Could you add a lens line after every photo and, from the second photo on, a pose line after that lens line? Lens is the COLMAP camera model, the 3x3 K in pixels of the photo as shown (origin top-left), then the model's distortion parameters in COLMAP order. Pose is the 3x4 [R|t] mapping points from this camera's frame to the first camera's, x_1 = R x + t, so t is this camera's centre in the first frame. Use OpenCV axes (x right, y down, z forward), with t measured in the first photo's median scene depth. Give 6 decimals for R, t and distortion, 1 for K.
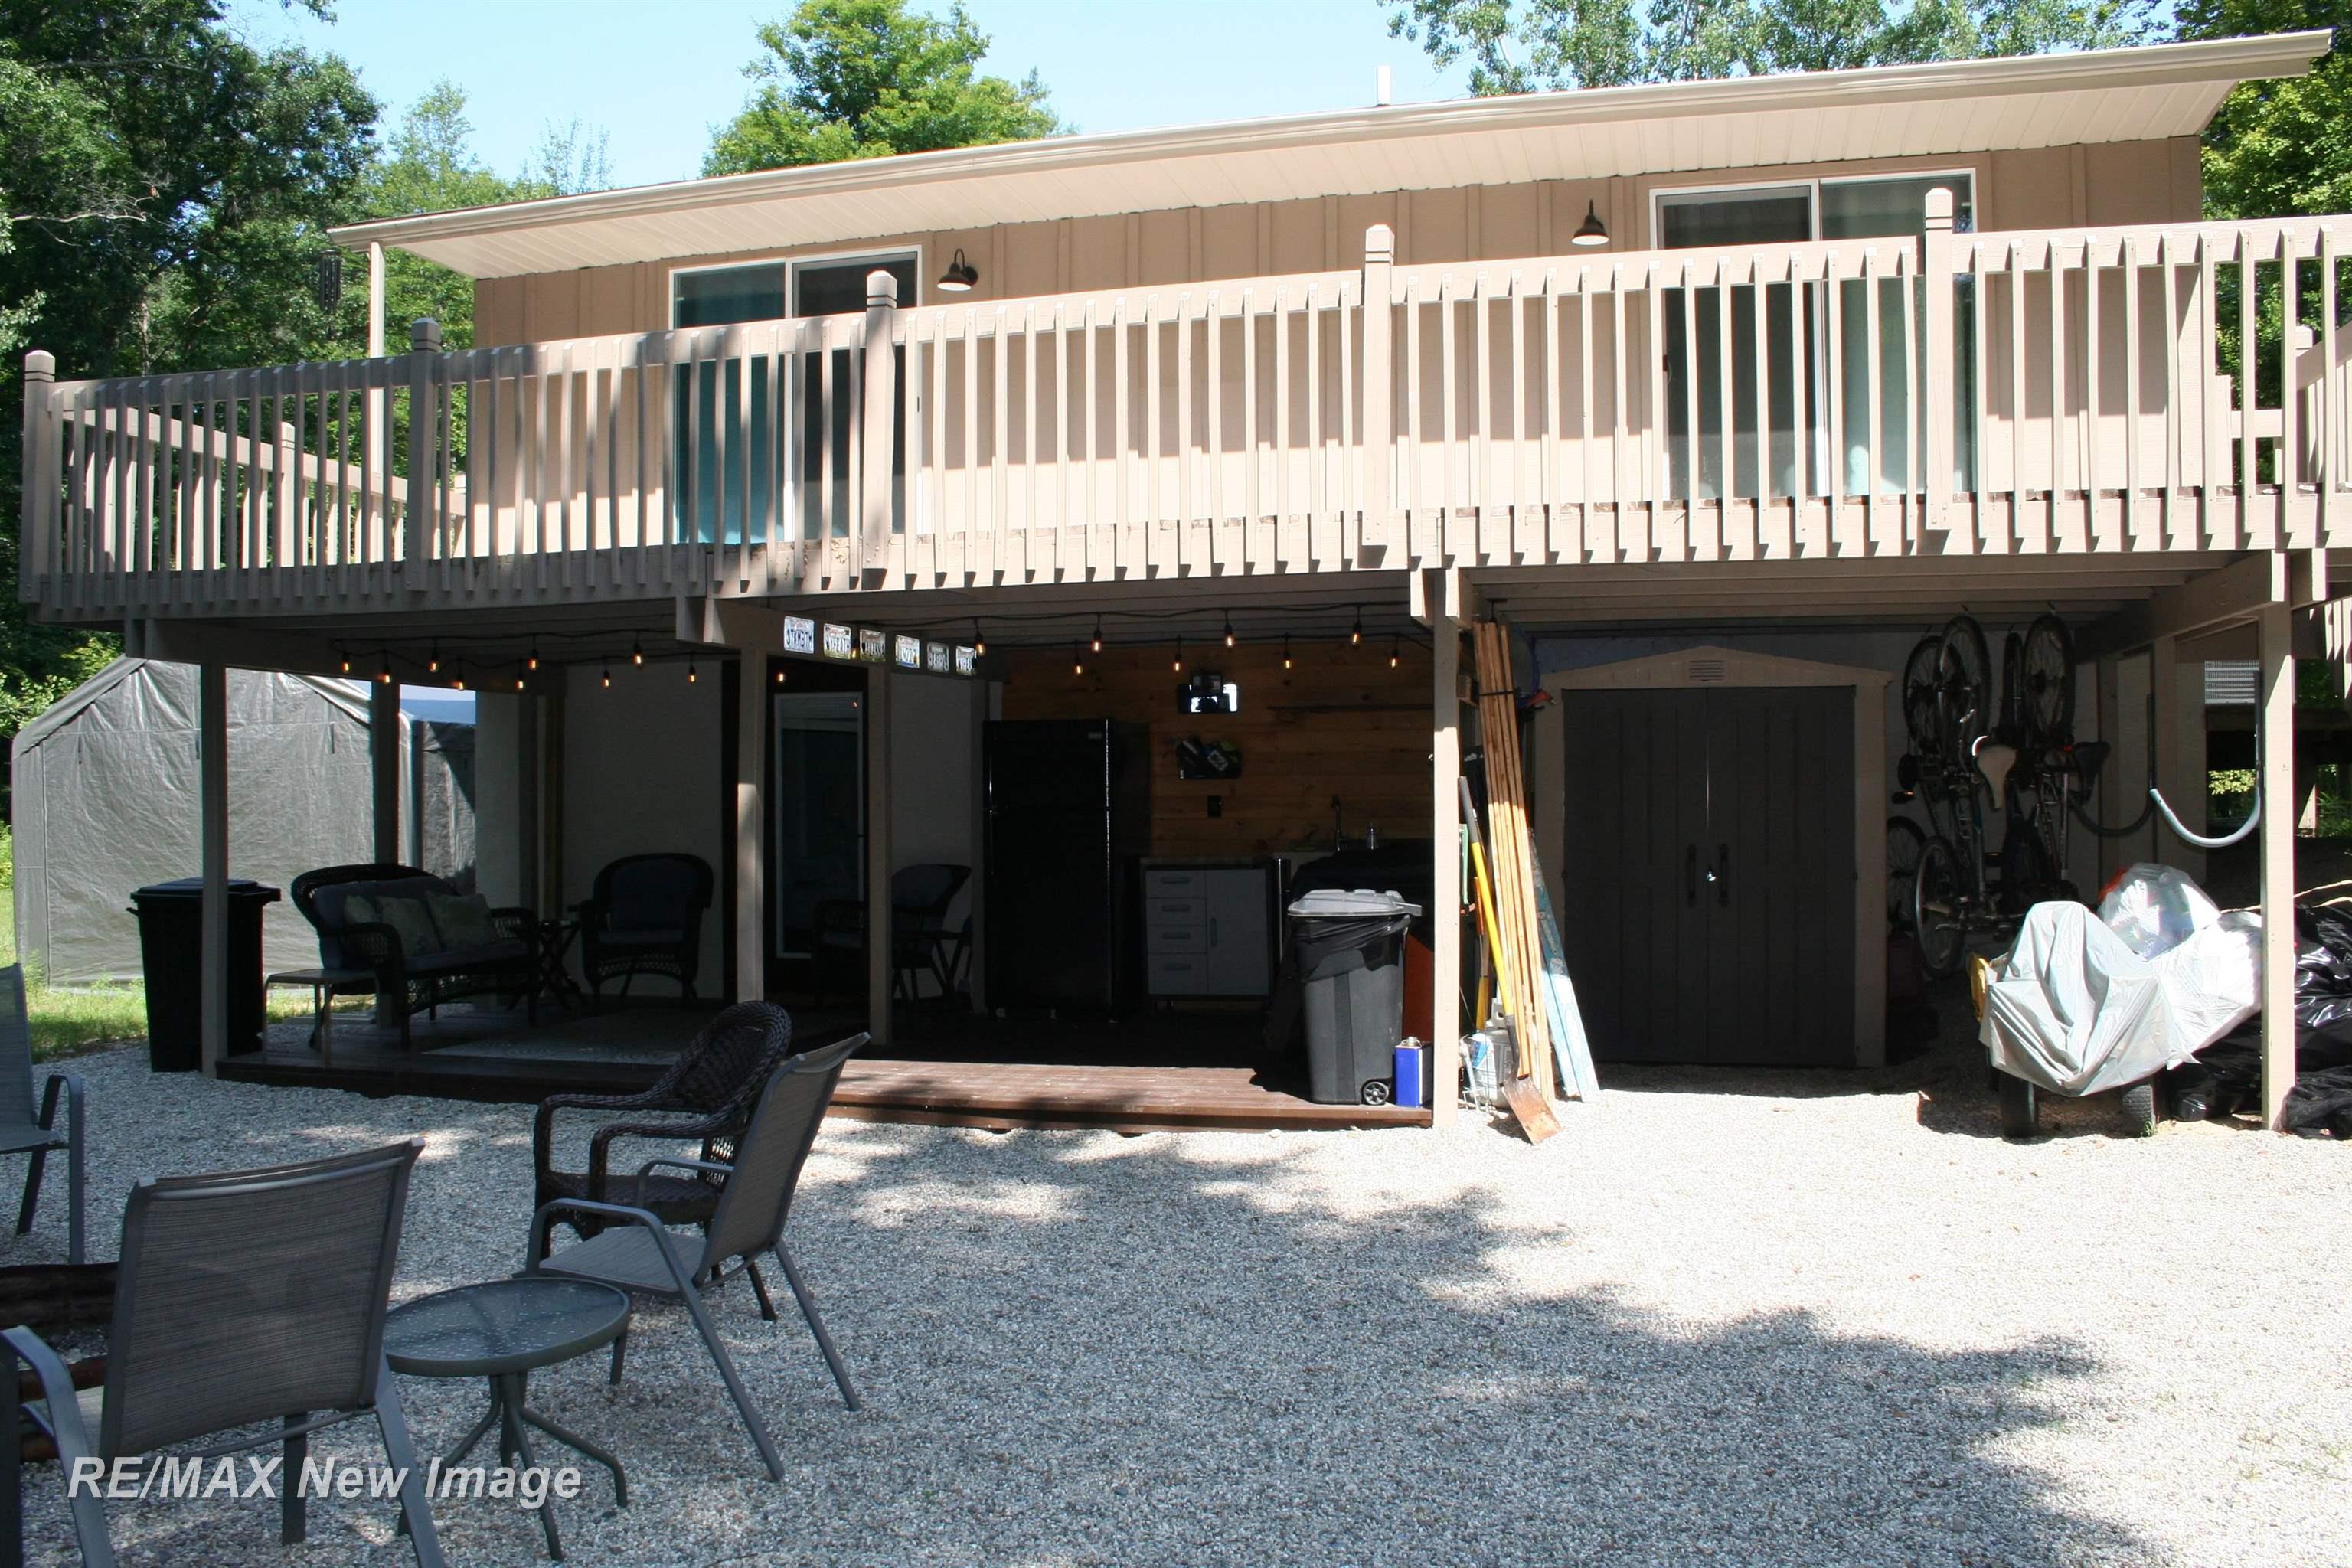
lens RADIAL K [[1937.2, 0, 1169.9], [0, 1937.2, 772.6], [0, 0, 1]] dist [-0.132514, 0.079696]
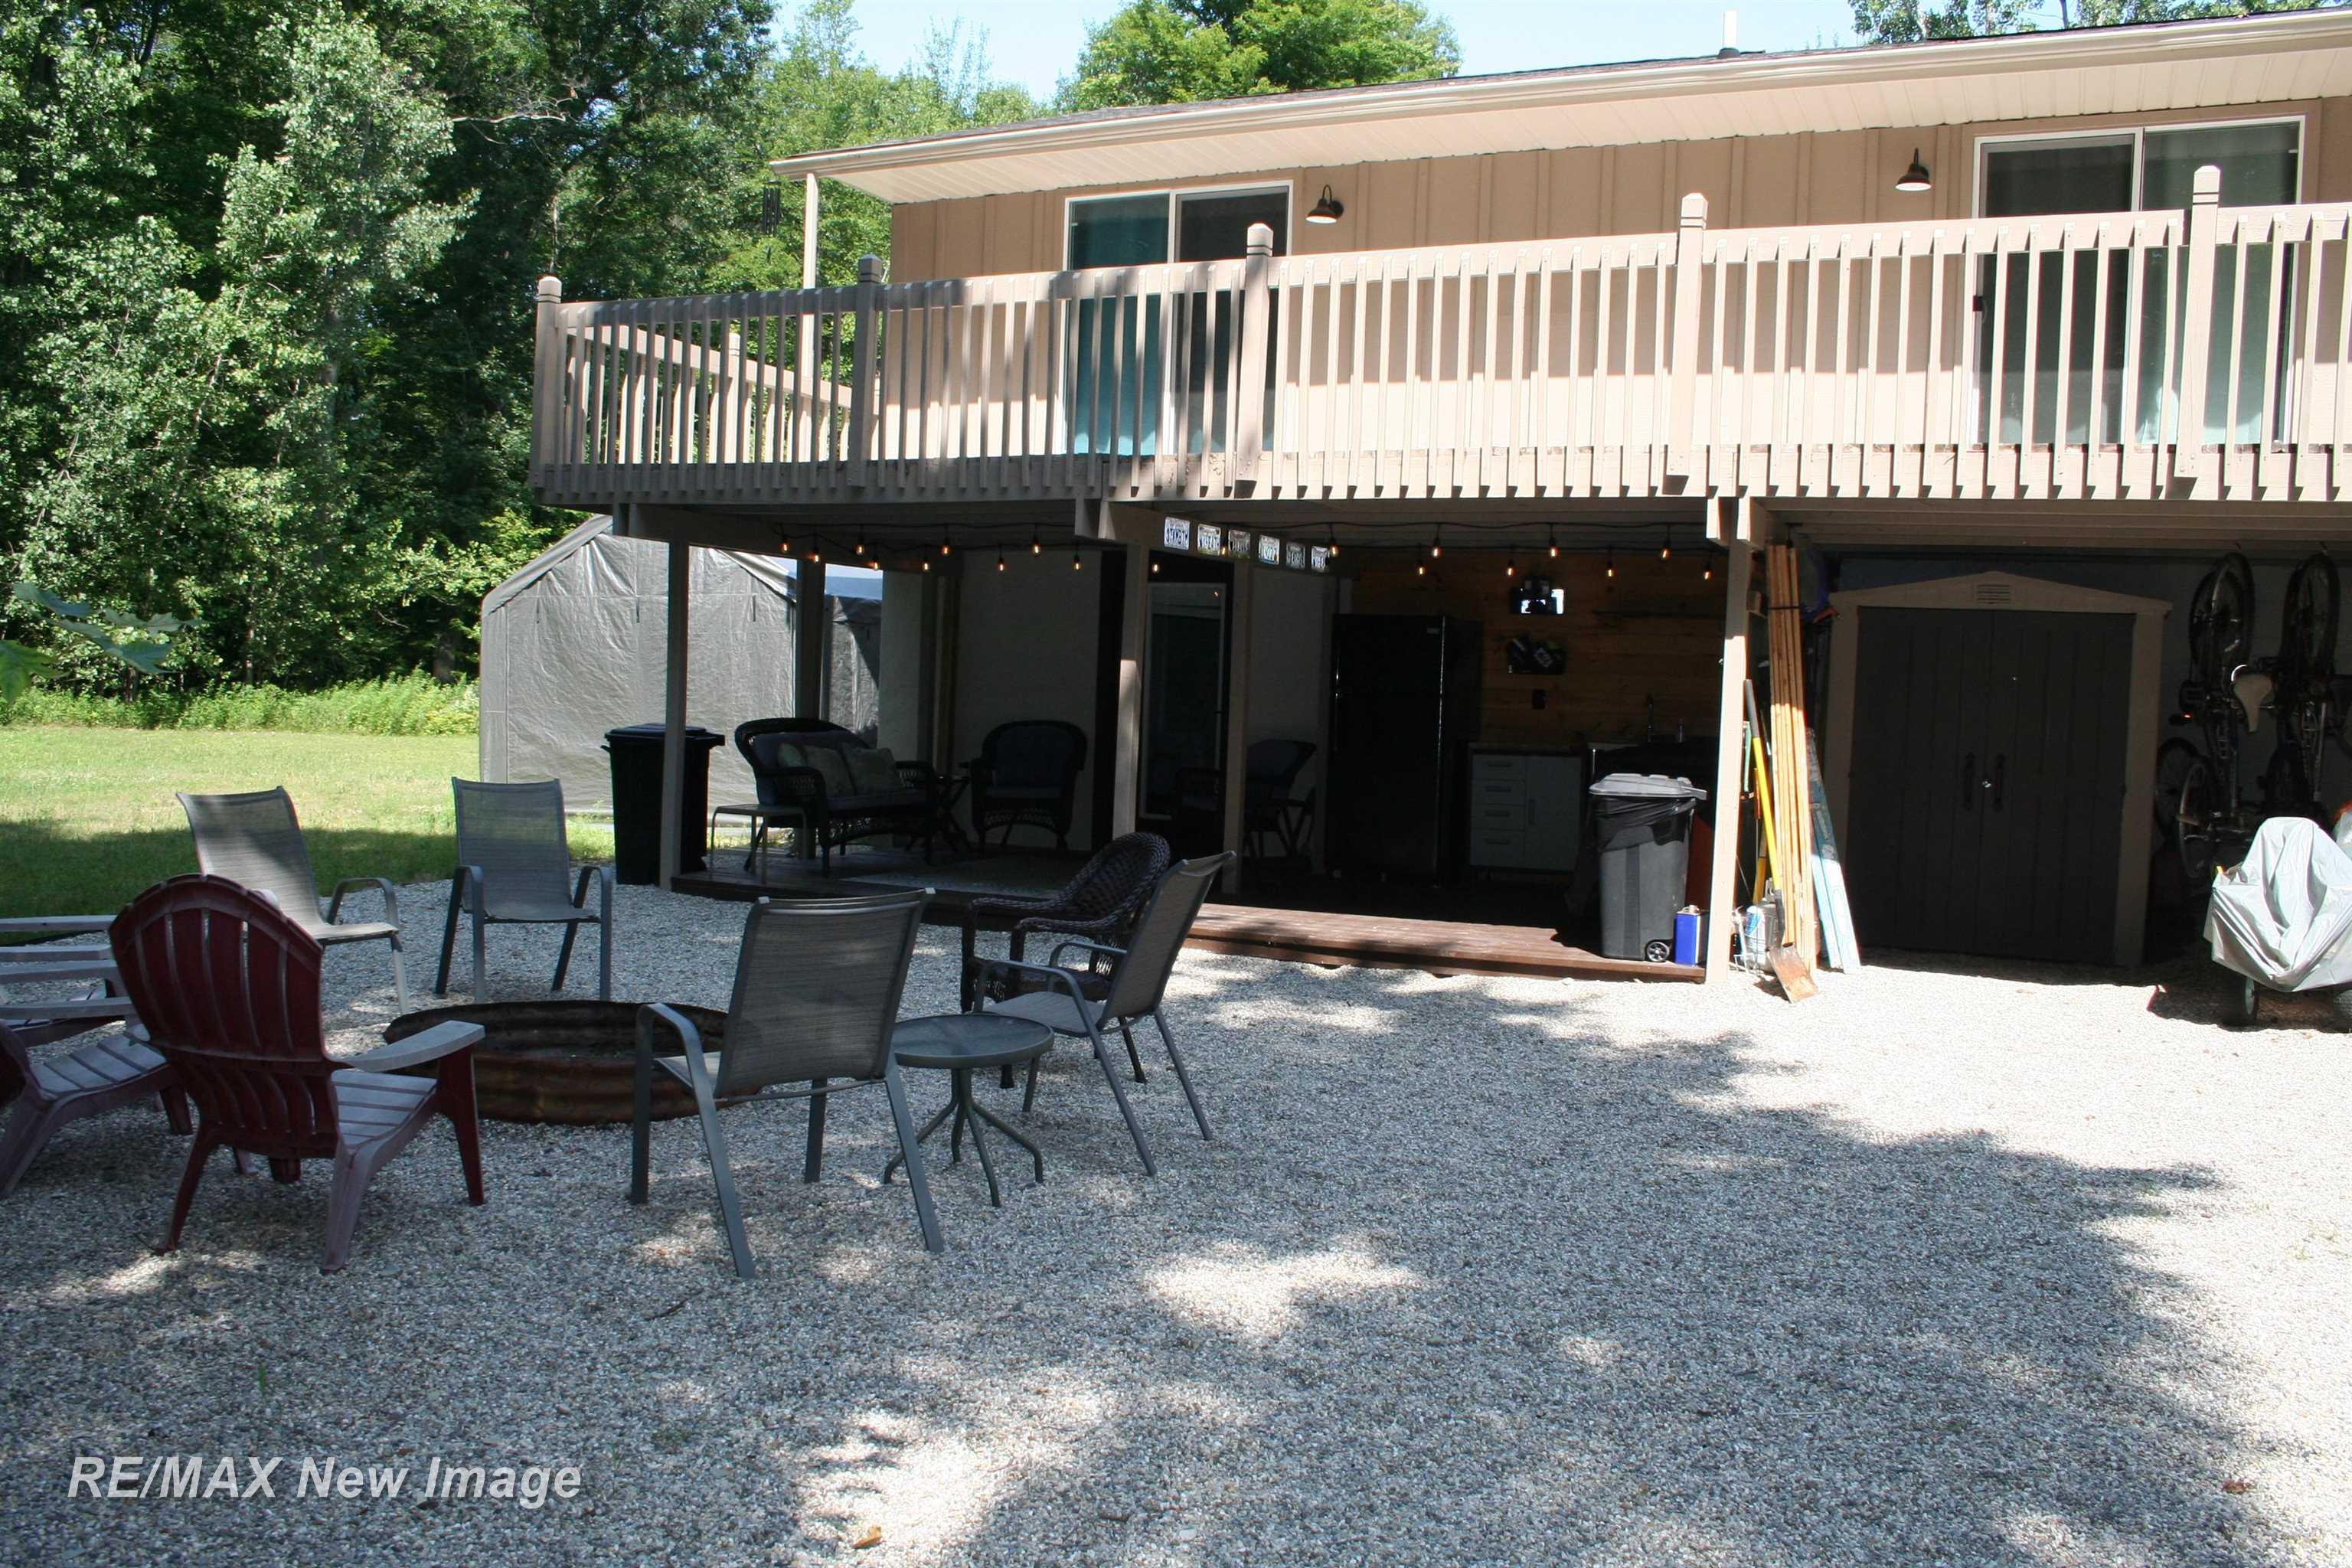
lens RADIAL K [[1937.2, 0, 1158.3], [0, 1937.2, 766.8], [0, 0, 1]] dist [-0.132514, 0.079696]
pose [[0.982165, 0.049794, -0.181306, 0.014865], [-0.040162, 0.997599, 0.056416, 0.003366], [0.183680, -0.048128, 0.981807, -0.159133]]
